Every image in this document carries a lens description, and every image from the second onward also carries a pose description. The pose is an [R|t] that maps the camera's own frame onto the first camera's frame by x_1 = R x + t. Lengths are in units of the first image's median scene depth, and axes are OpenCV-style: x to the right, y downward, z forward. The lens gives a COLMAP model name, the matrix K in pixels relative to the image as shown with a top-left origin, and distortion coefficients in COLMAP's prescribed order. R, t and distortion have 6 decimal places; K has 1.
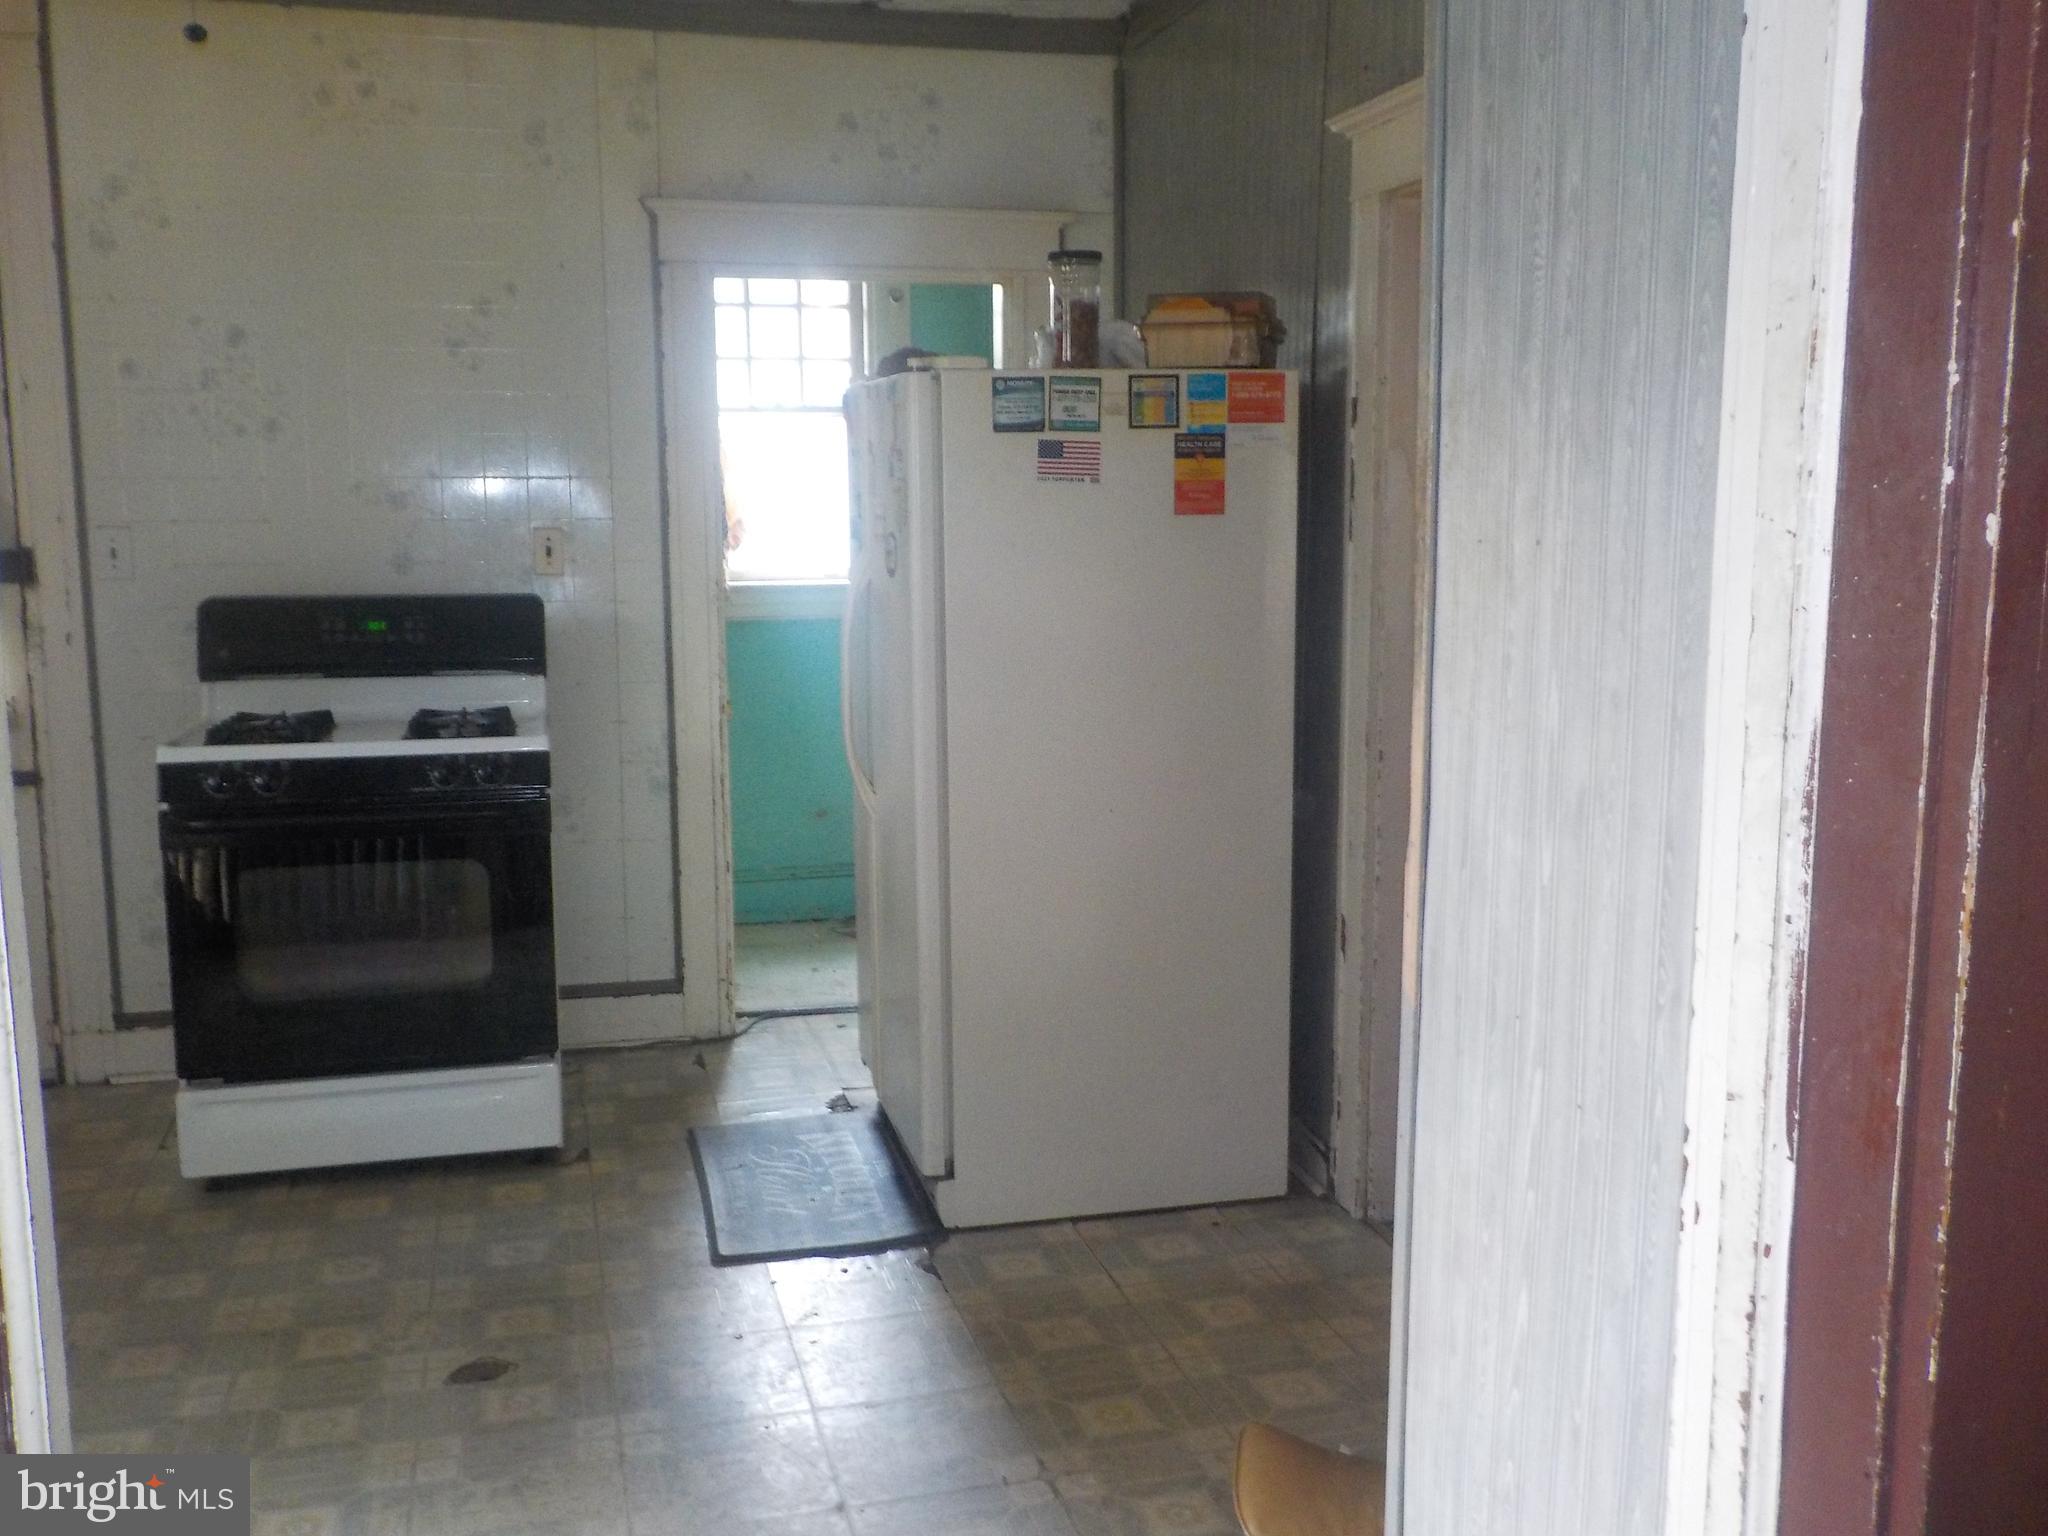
lens RADIAL K [[1892.9, 0, 1014.2], [0, 1892.9, 765.3], [0, 0, 1]] dist [0.015830, 0.000000]
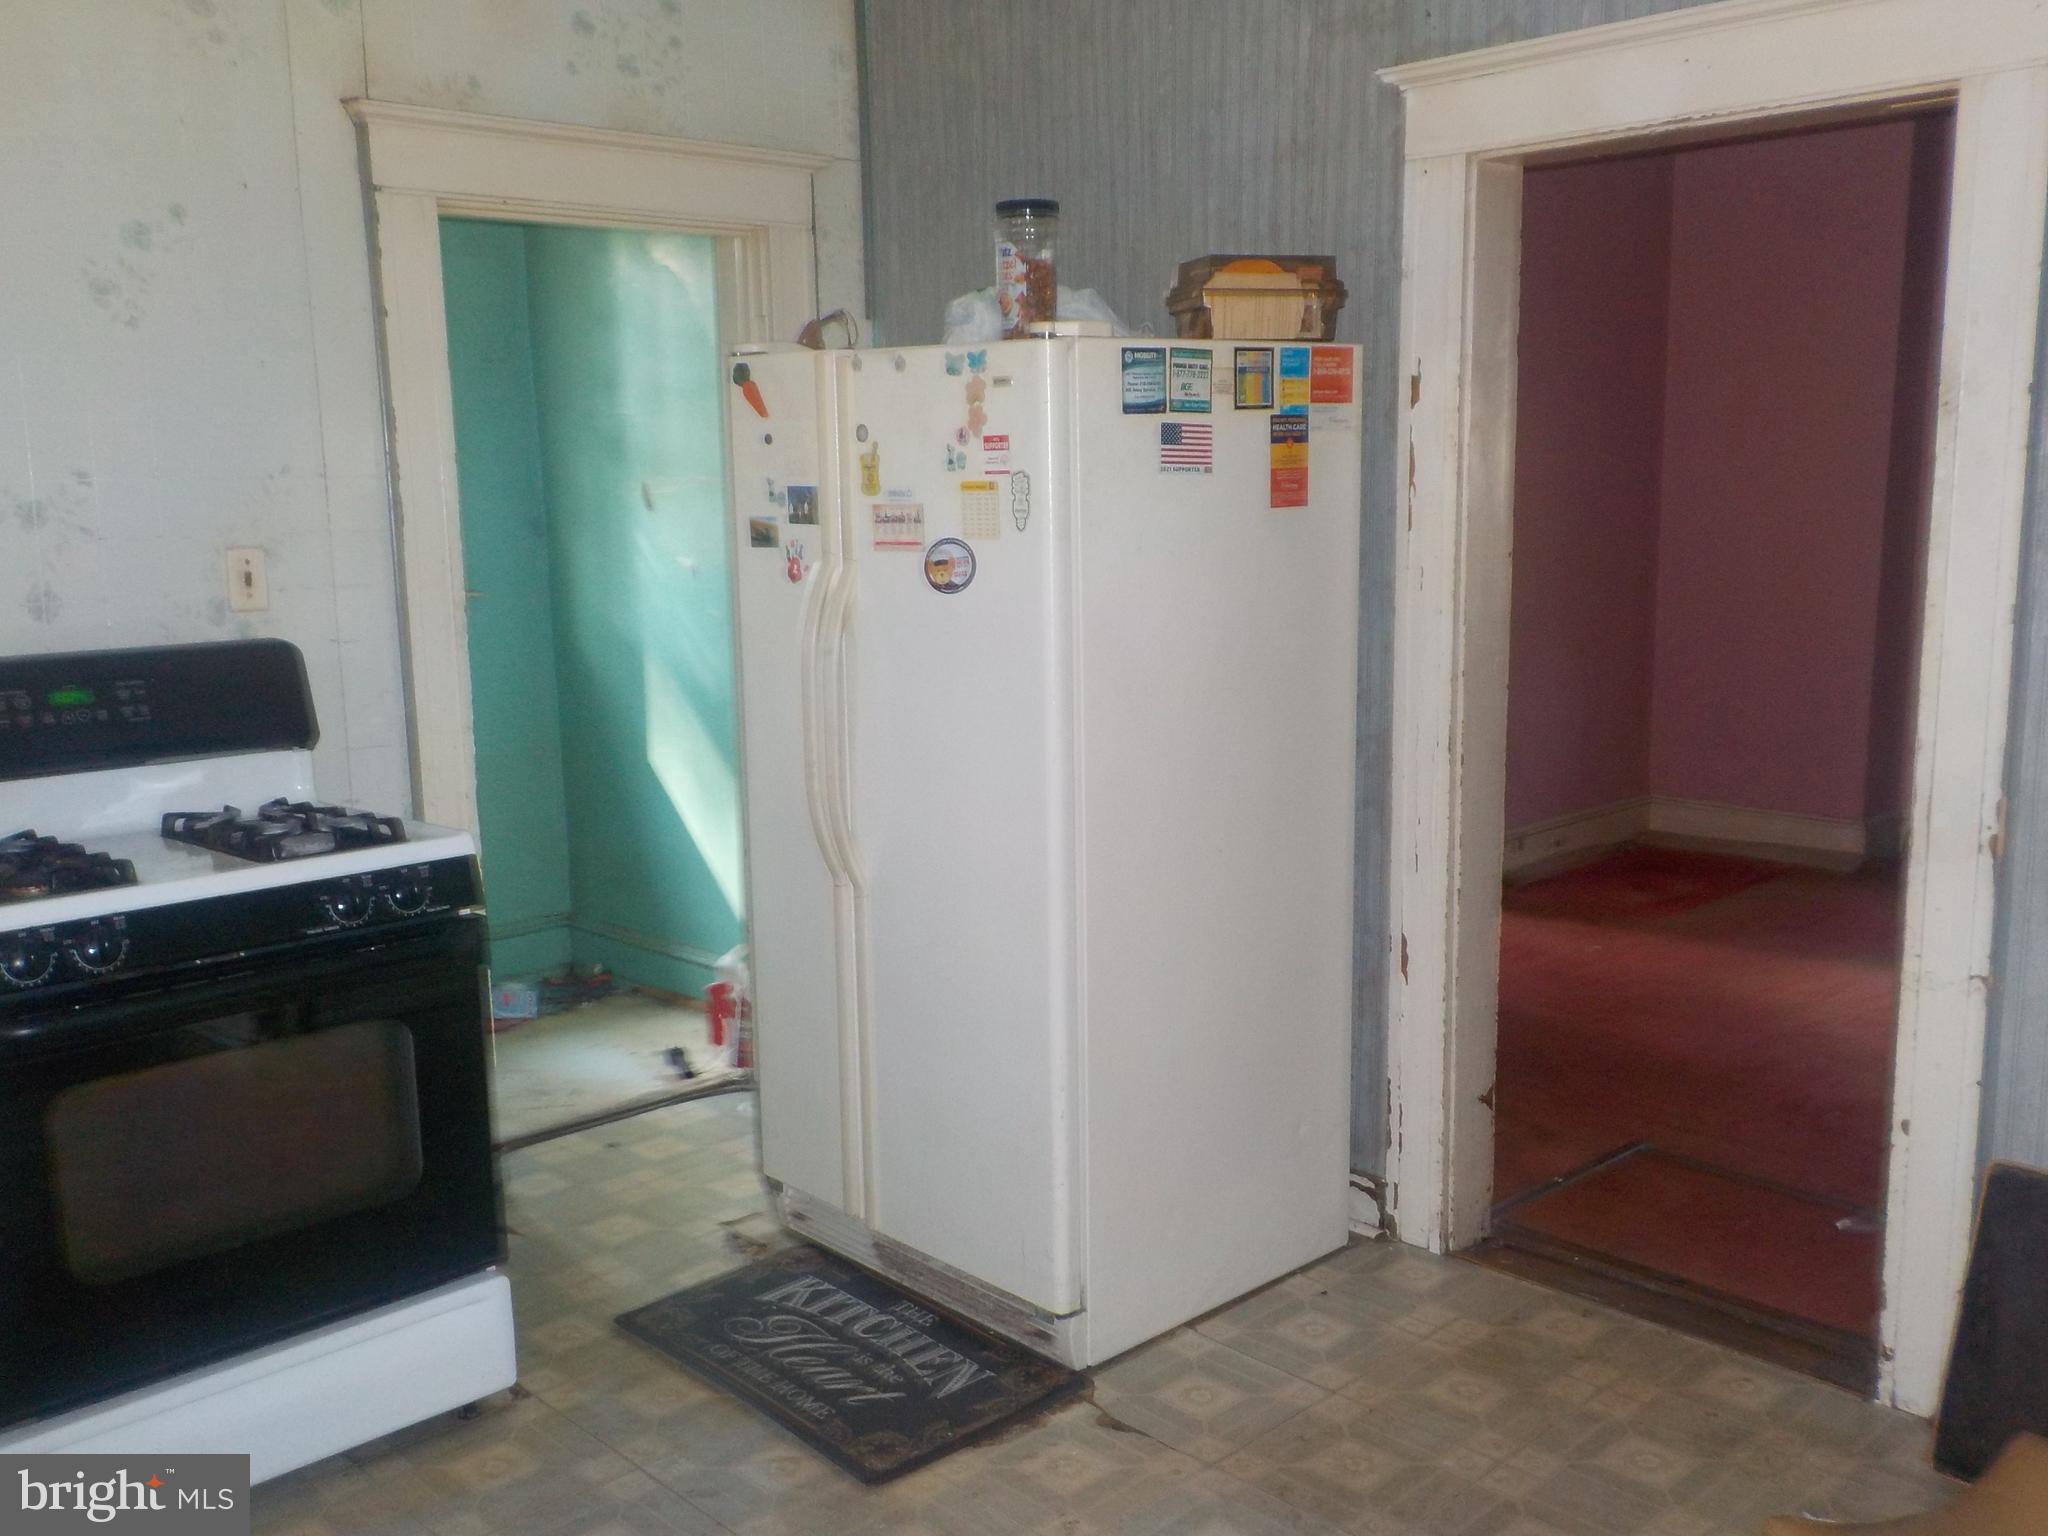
lens RADIAL K [[1892.9, 0, 1024.5], [0, 1892.9, 765.0], [0, 0, 1]] dist [0.015830, 0.000000]
pose [[0.873411, -0.090677, 0.478467, -0.413156], [0.085825, 0.995795, 0.032051, -0.047685], [-0.479361, 0.013070, 0.877521, 0.264428]]
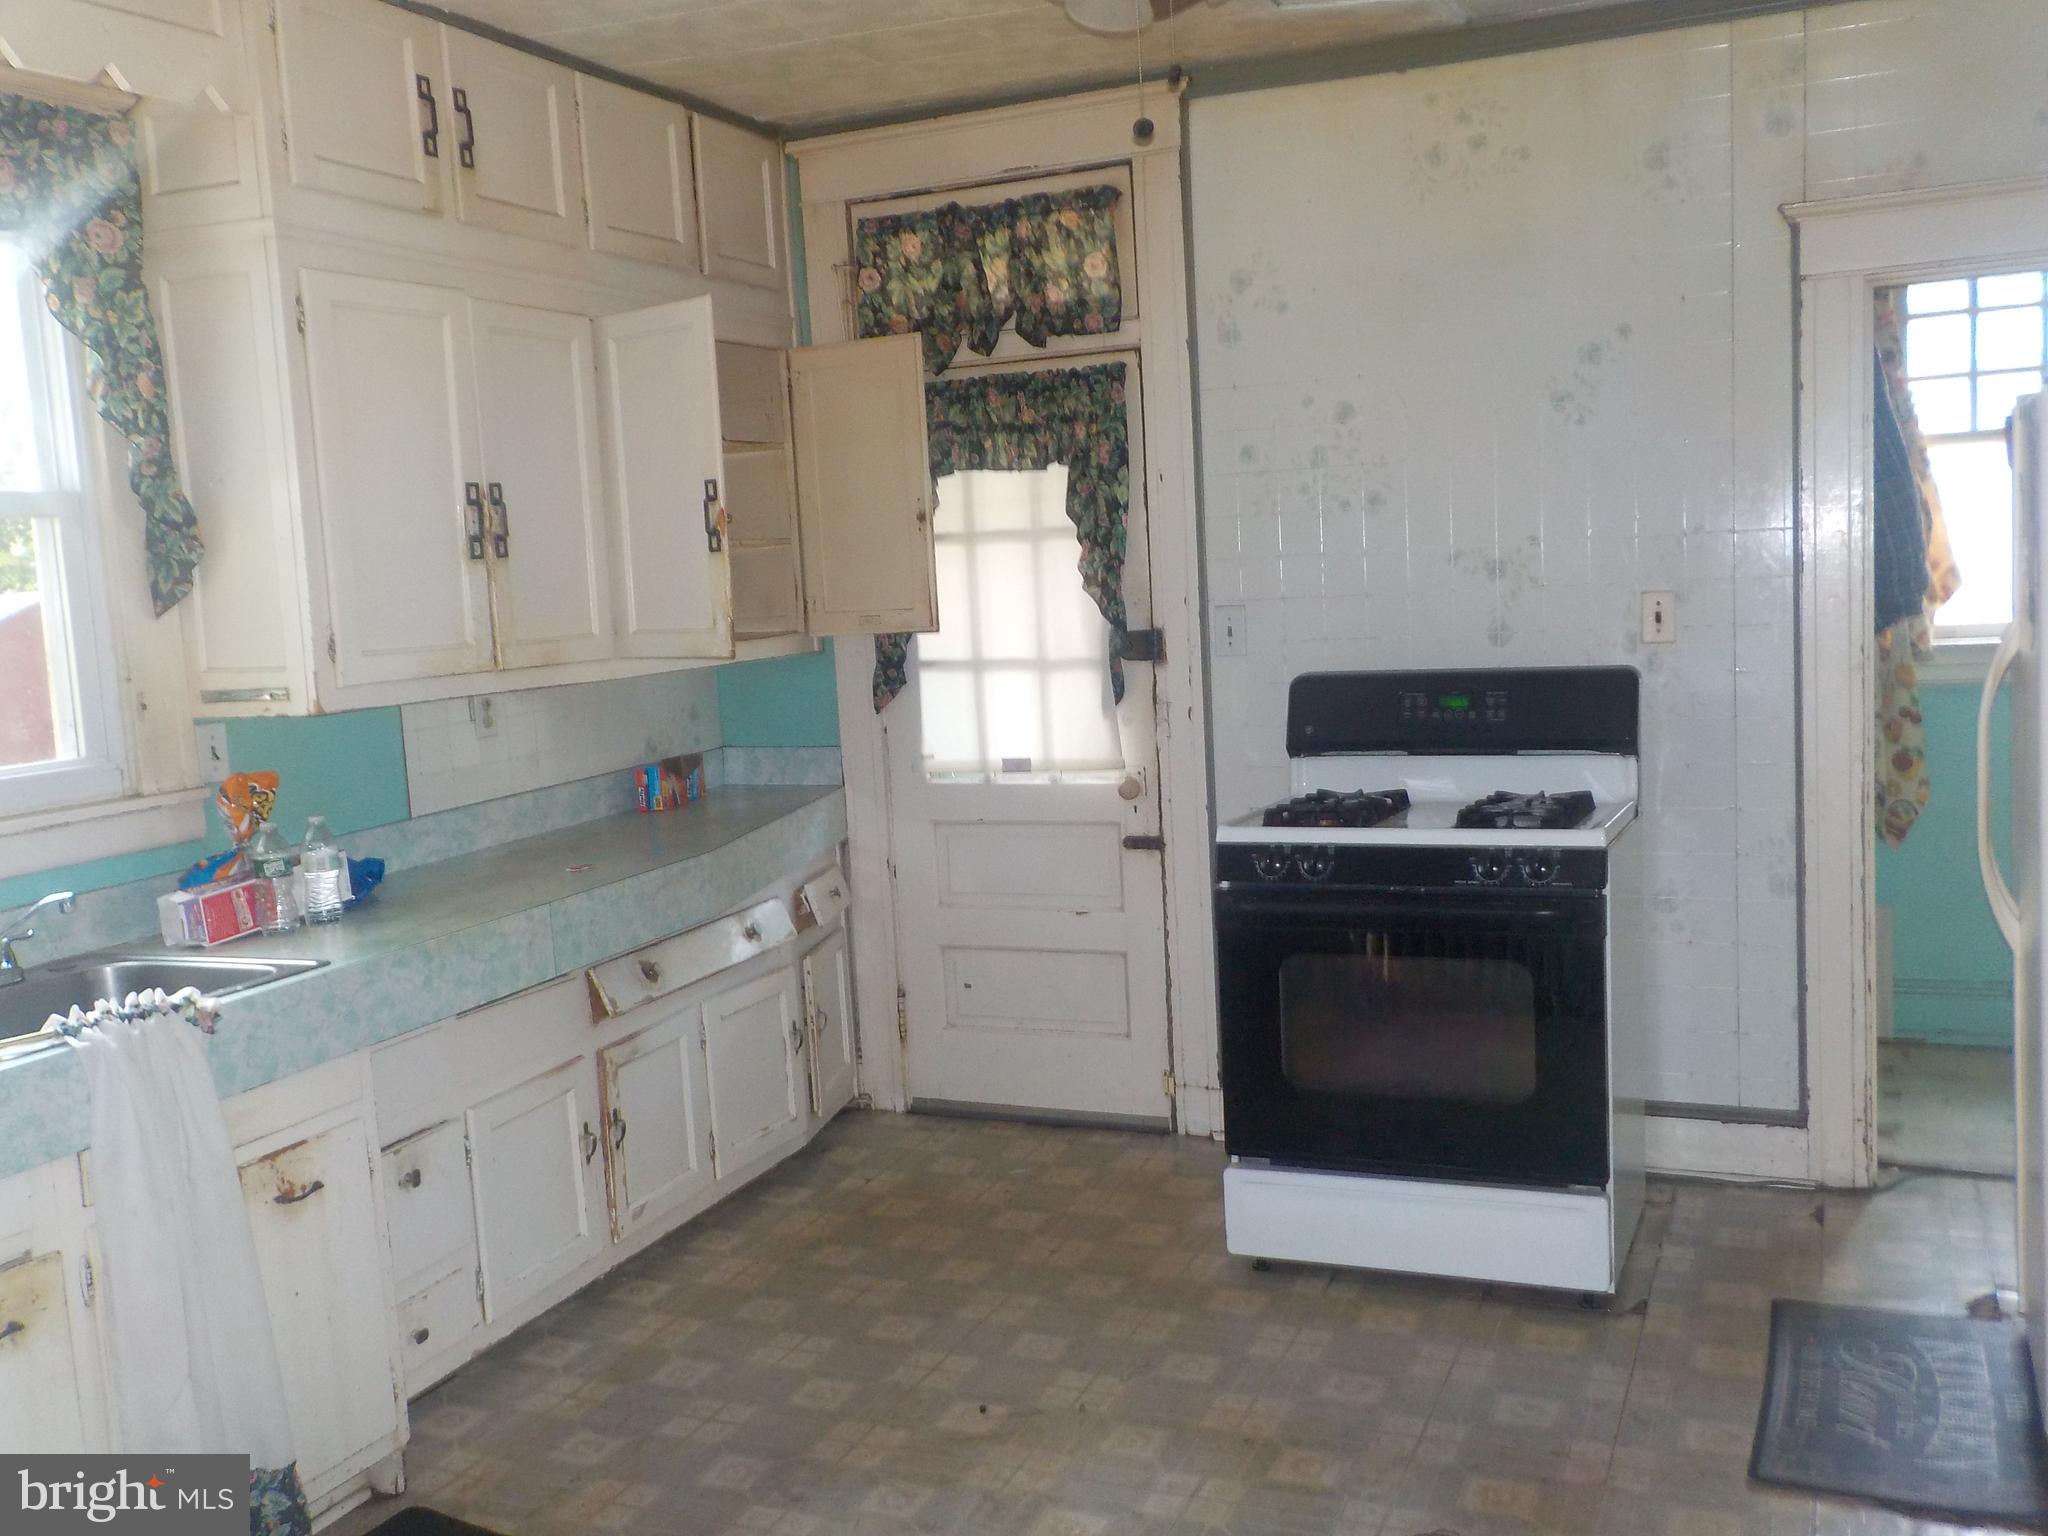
lens RADIAL K [[1892.9, 0, 1003.1], [0, 1892.9, 772.5], [0, 0, 1]] dist [0.015830, 0.000000]
pose [[0.782632, 0.027904, -0.621858, 0.086952], [-0.039521, 0.999207, -0.004903, -0.027802], [0.621228, 0.028414, 0.783114, 0.128887]]
